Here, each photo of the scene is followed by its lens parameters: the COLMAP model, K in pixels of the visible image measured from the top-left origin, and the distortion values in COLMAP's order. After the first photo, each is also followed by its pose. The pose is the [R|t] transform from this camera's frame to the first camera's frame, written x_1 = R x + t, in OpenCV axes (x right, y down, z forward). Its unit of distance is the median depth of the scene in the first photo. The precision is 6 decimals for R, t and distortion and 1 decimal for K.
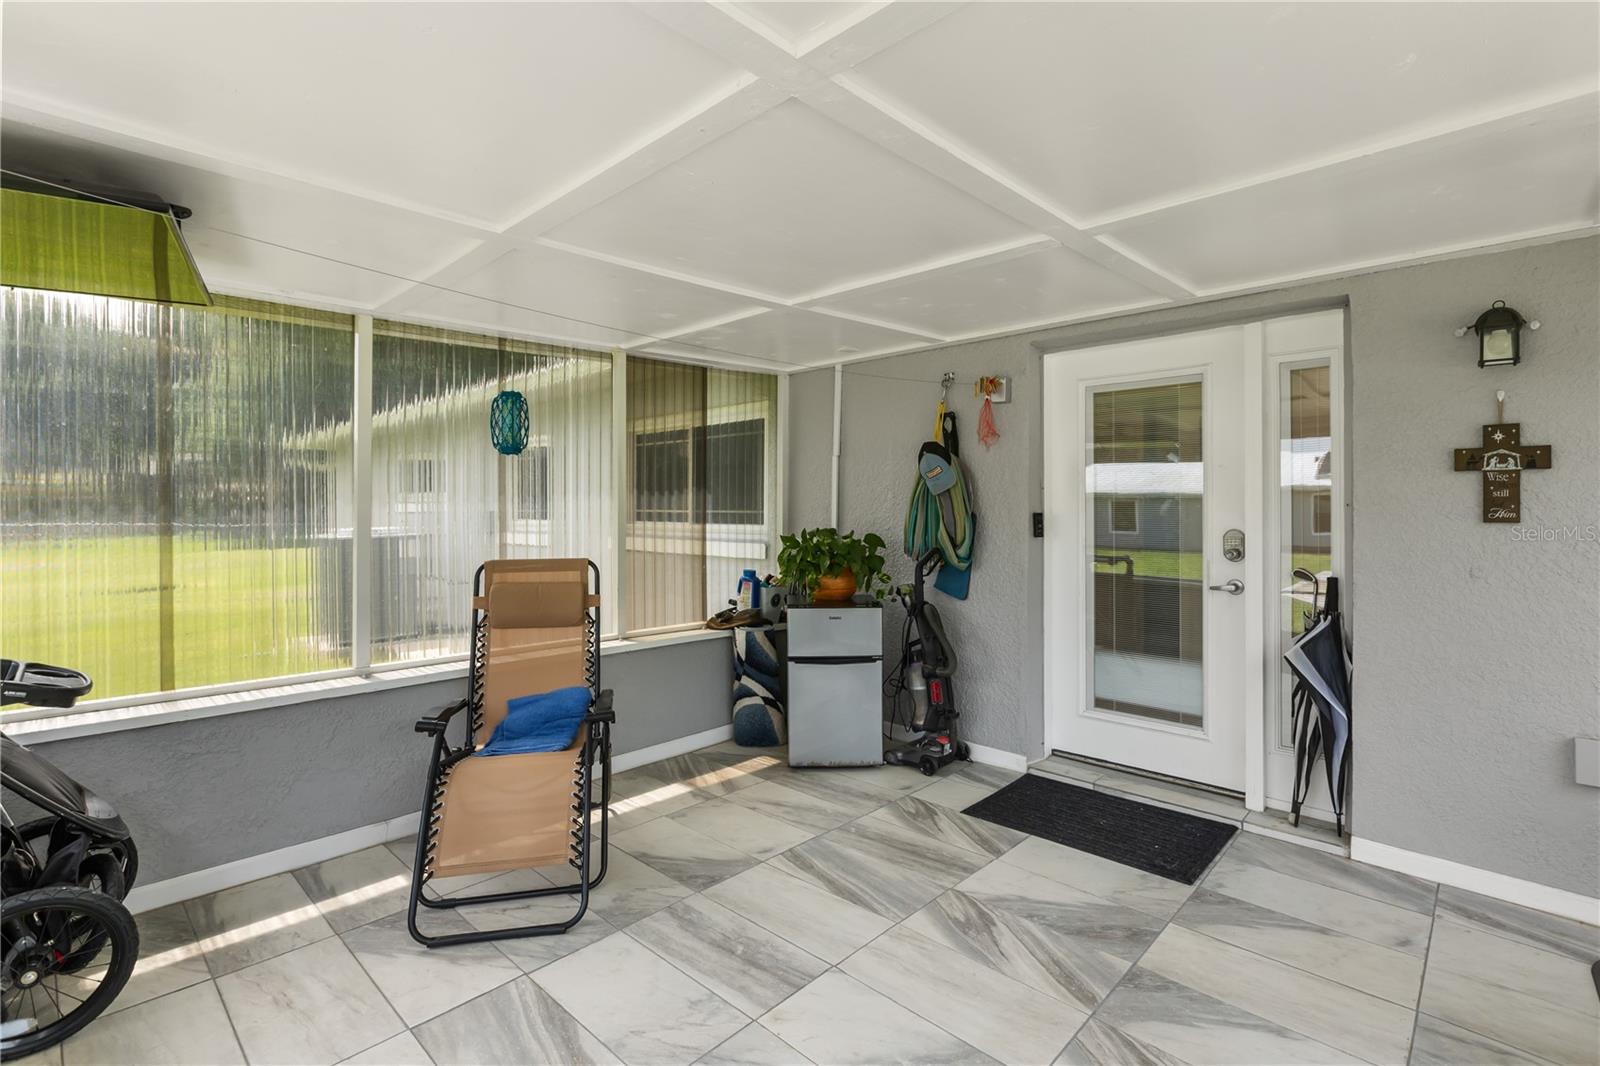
lens RADIAL K [[748.0, 0, 813.1], [0, 748.0, 505.0], [0, 0, 1]] dist [-0.002360, -0.000354]
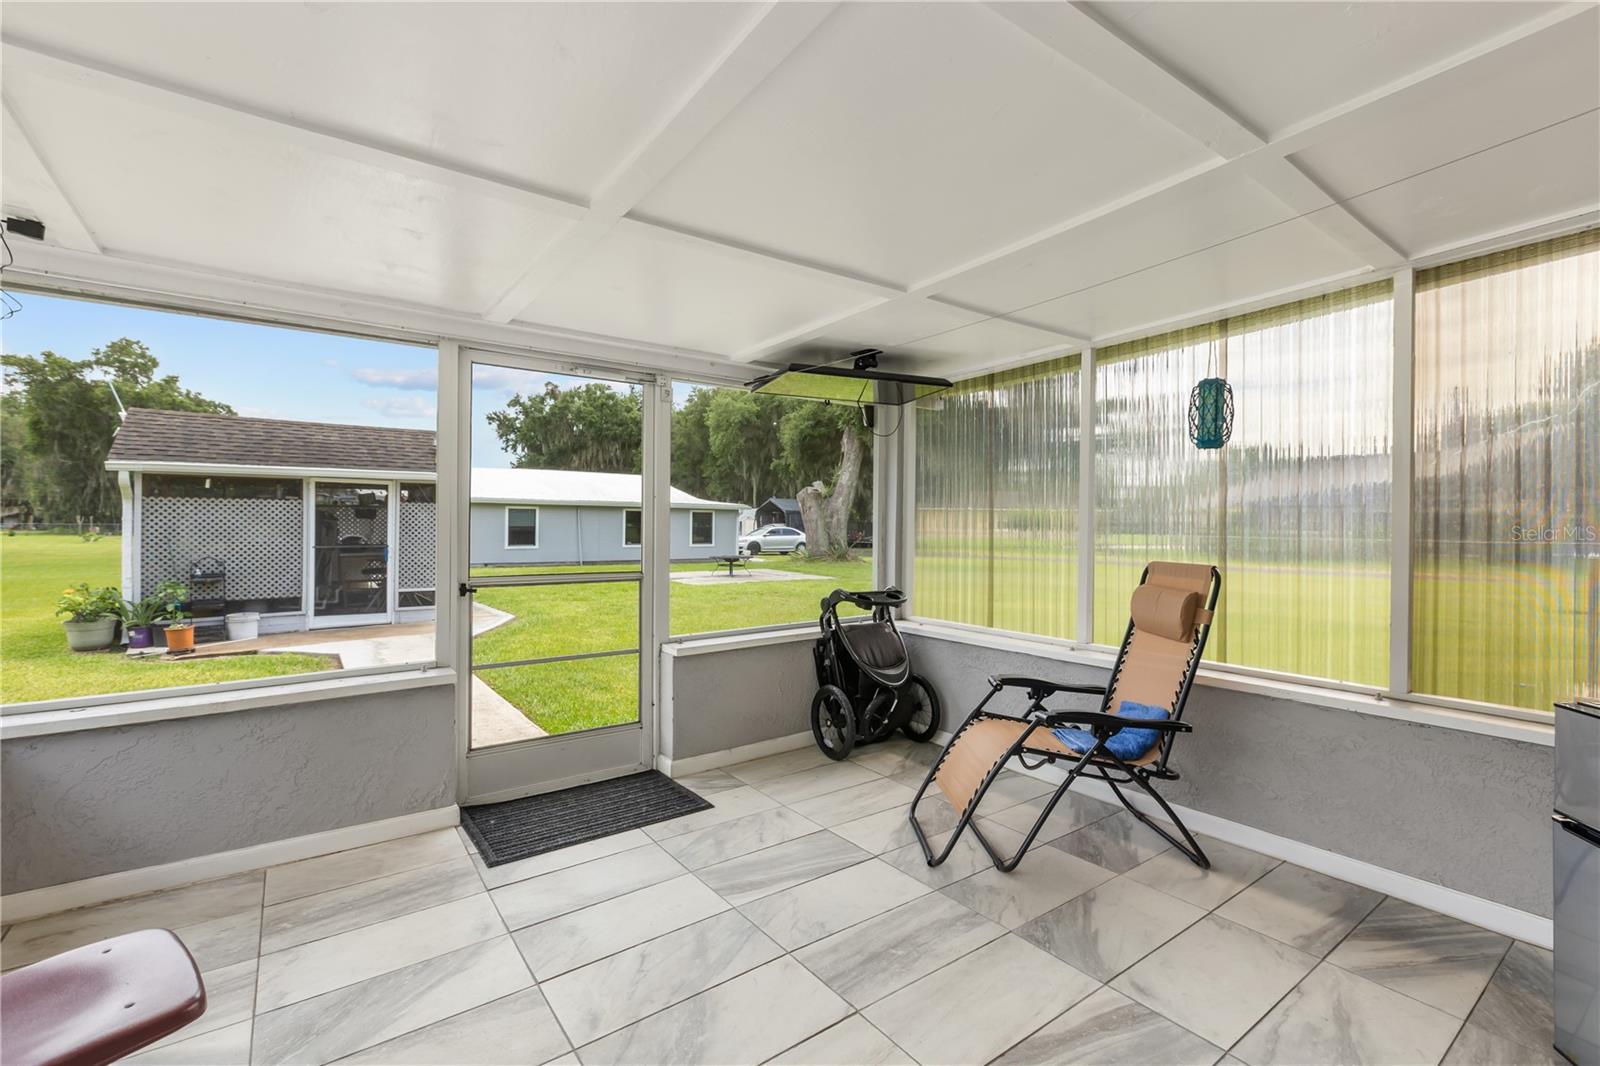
lens RADIAL K [[699.3, 0, 801.8], [0, 699.3, 534.7], [0, 0, 1]] dist [-0.000180, -0.000027]
pose [[-0.186291, 0.003077, -0.982490, 0.682542], [-0.002922, 0.999989, 0.003685, 0.042737], [0.982490, 0.003557, -0.186280, 0.876227]]
